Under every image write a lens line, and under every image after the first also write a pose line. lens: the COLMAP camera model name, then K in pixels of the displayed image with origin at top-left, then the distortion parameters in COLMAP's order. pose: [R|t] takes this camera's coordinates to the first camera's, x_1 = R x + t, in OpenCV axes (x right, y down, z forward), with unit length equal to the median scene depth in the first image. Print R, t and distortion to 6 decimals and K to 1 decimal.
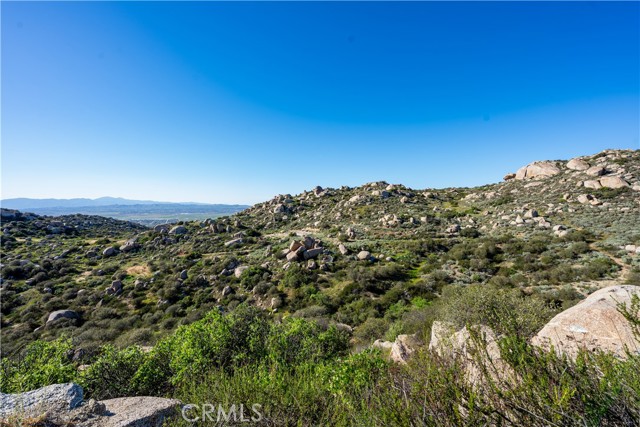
lens RADIAL K [[252.6, 0, 317.2], [0, 252.6, 212.7], [0, 0, 1]] dist [-0.000410, 0.000170]
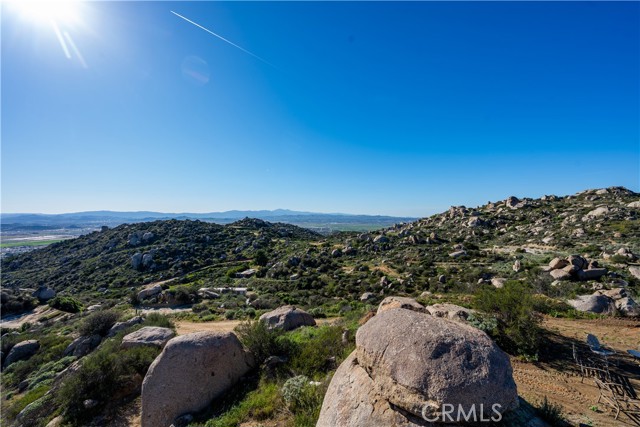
lens RADIAL K [[252.6, 0, 317.2], [0, 252.6, 212.7], [0, 0, 1]] dist [-0.000410, 0.000170]
pose [[0.856343, -0.001007, -0.516406, -0.196957], [-0.021132, 0.999092, -0.036990, -0.003500], [0.515975, 0.042589, 0.855544, -0.153142]]
